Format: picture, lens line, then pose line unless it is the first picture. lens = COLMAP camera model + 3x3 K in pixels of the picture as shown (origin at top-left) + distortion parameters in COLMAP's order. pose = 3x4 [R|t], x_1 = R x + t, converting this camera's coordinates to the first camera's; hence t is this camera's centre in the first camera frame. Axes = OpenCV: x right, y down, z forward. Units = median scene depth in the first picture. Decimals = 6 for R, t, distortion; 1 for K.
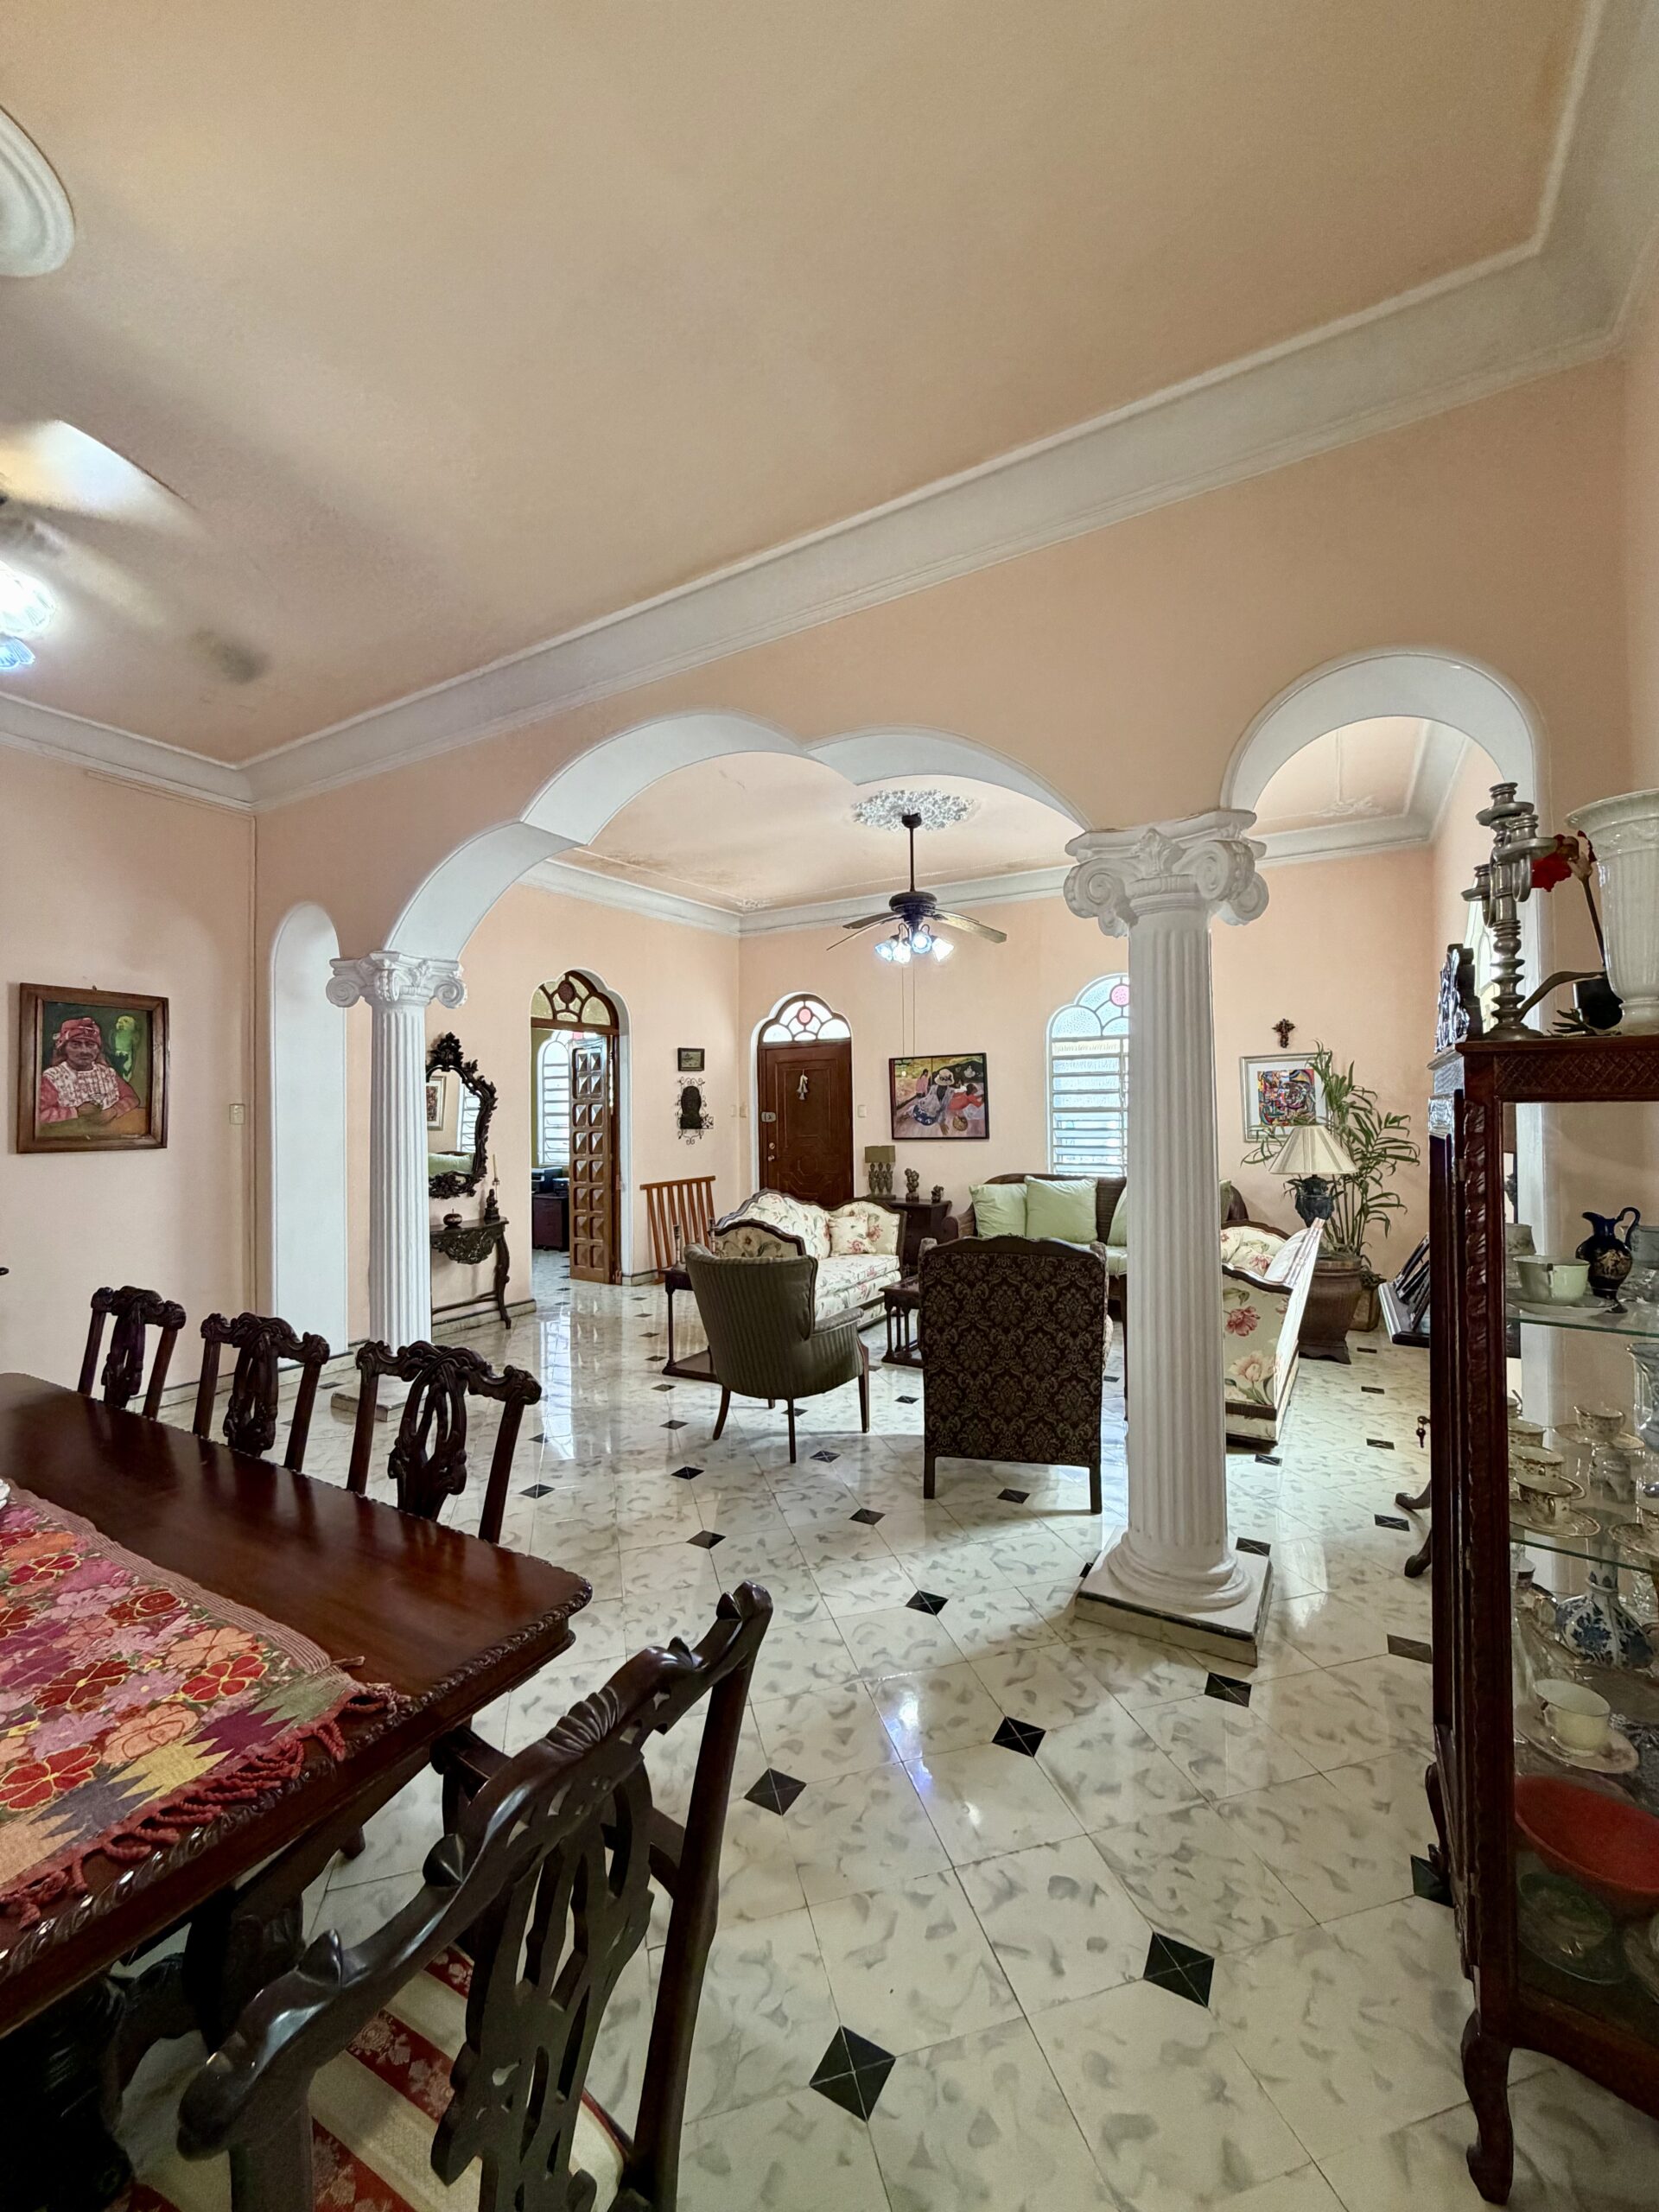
lens RADIAL K [[879.5, 0, 835.4], [0, 879.5, 1100.5], [0, 0, 1]] dist [0.002410, 0.000528]
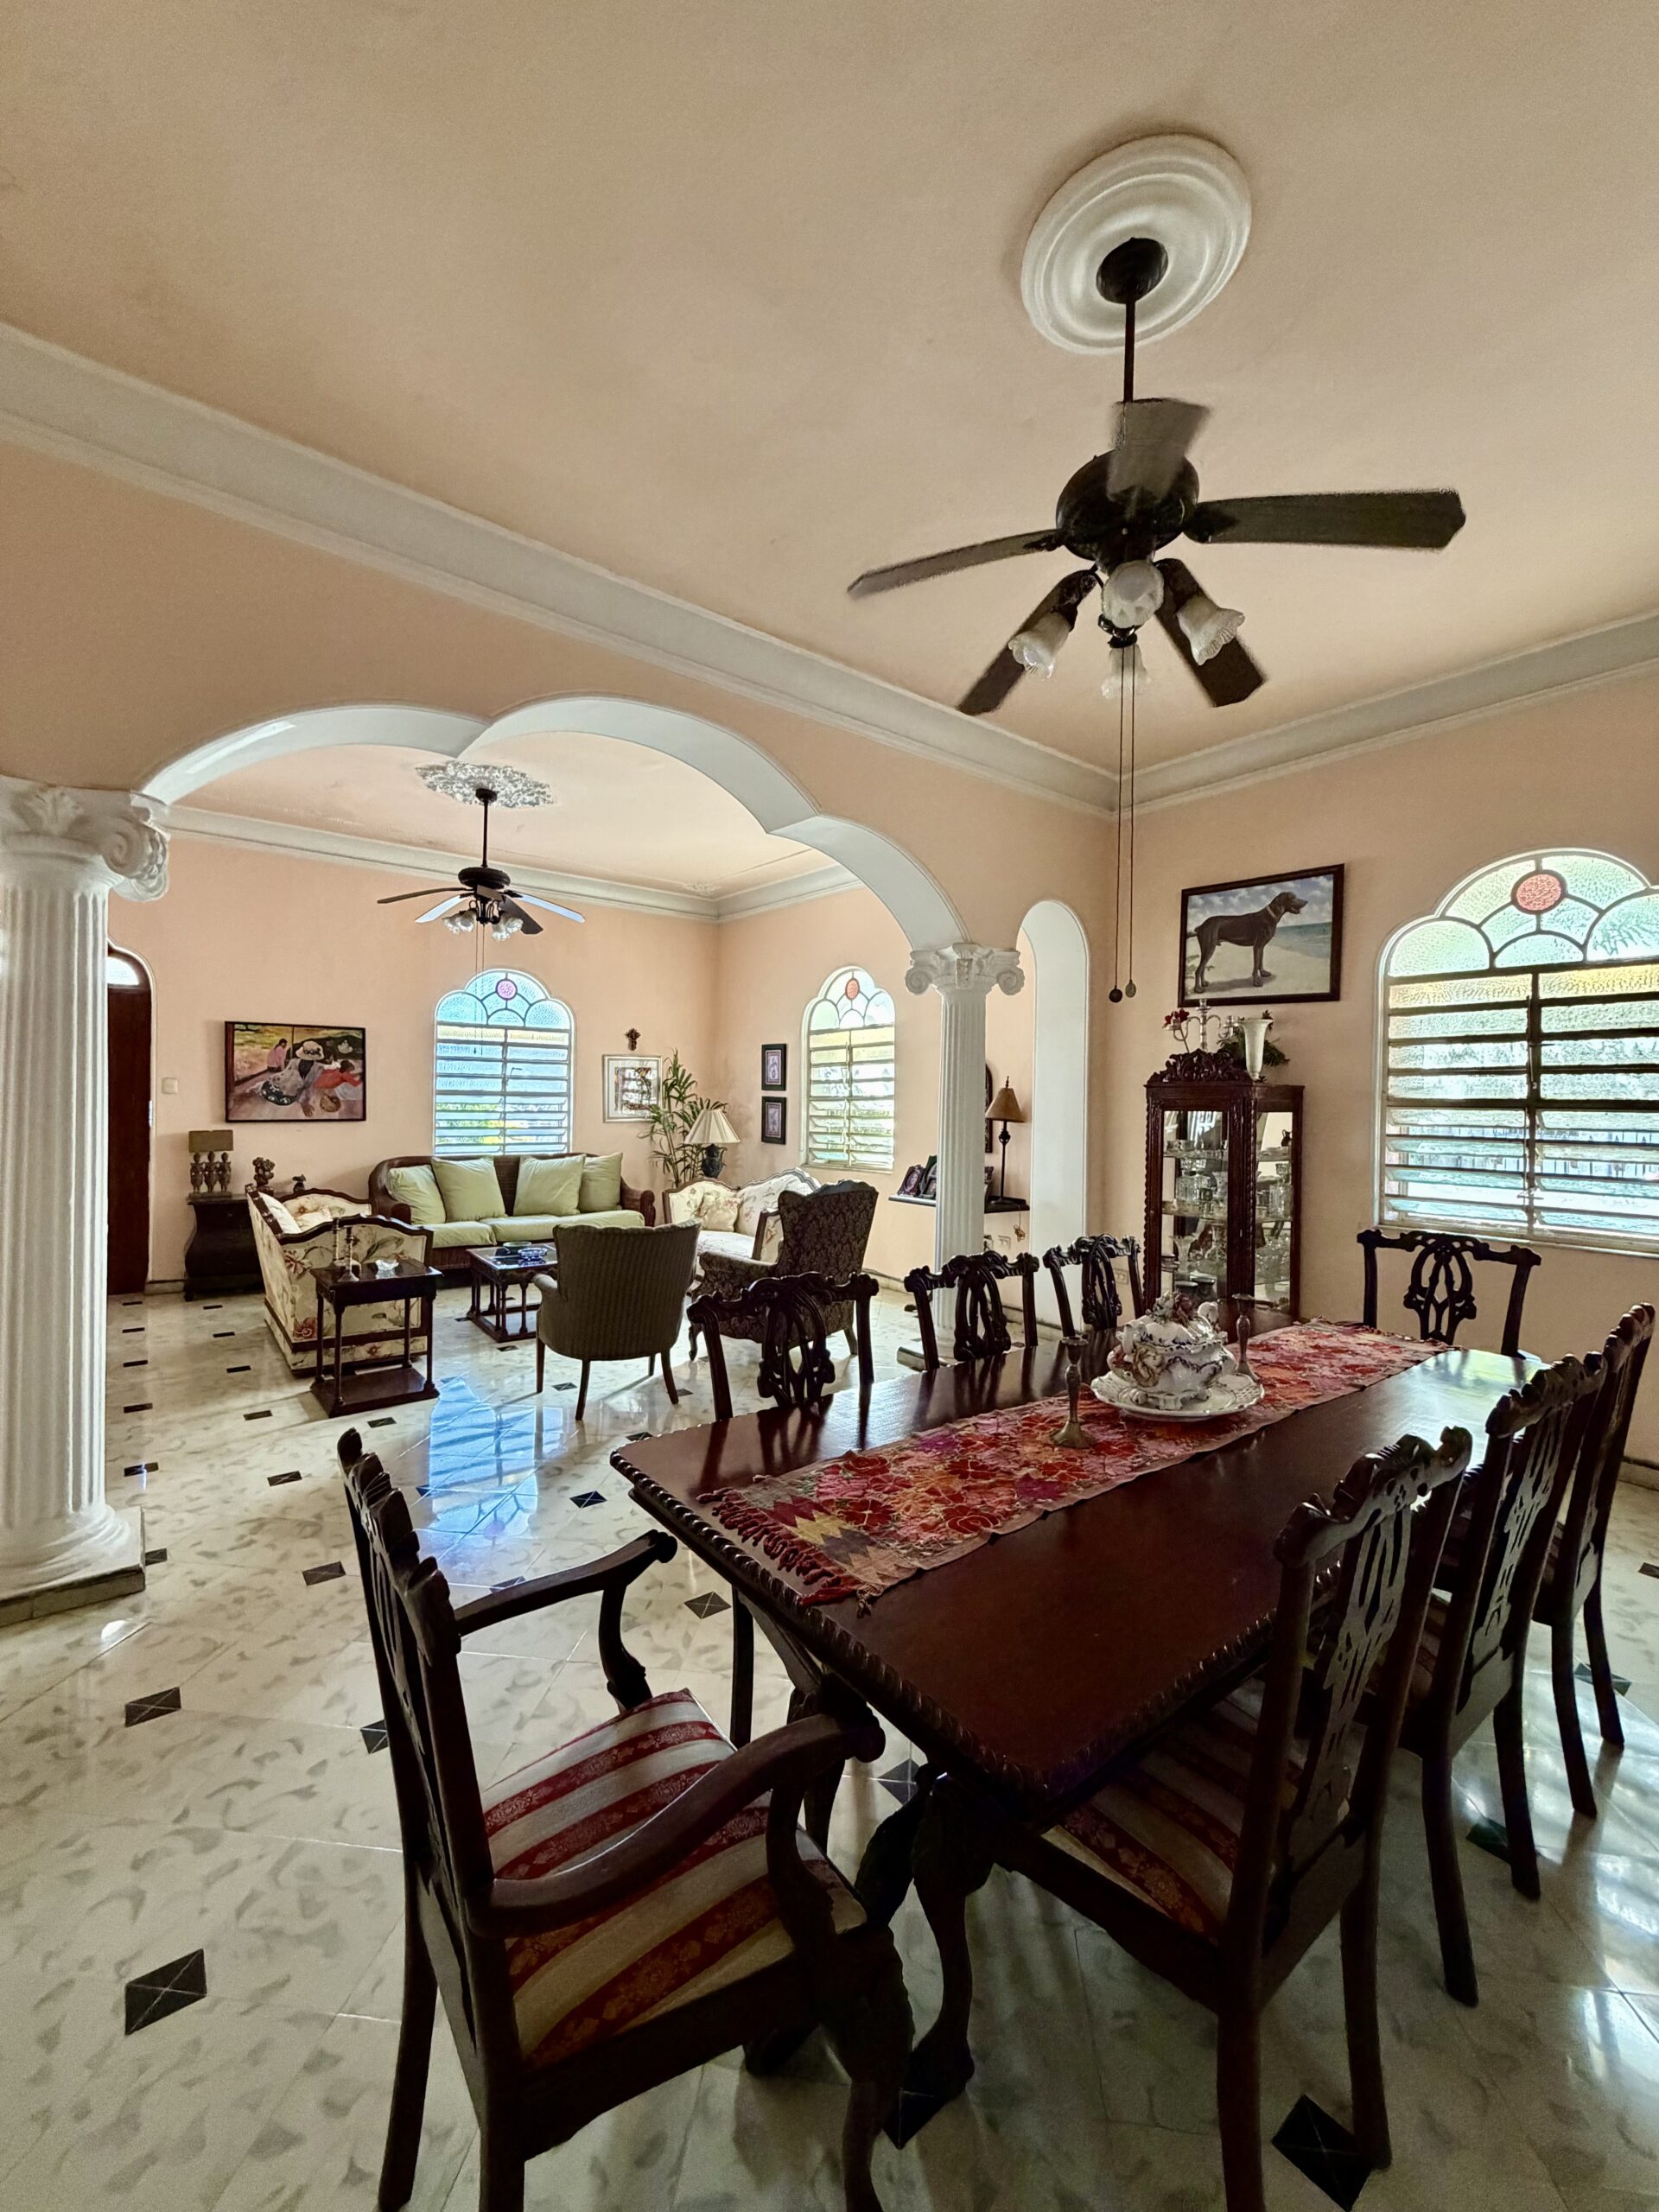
lens RADIAL K [[879.5, 0, 825.6], [0, 879.5, 1107.3], [0, 0, 1]] dist [0.002410, 0.000528]
pose [[0.387227, 0.014914, 0.921864, -0.490789], [-0.030545, 0.999528, -0.003341, 0.017333], [-0.921478, -0.026864, 0.387500, 0.189392]]
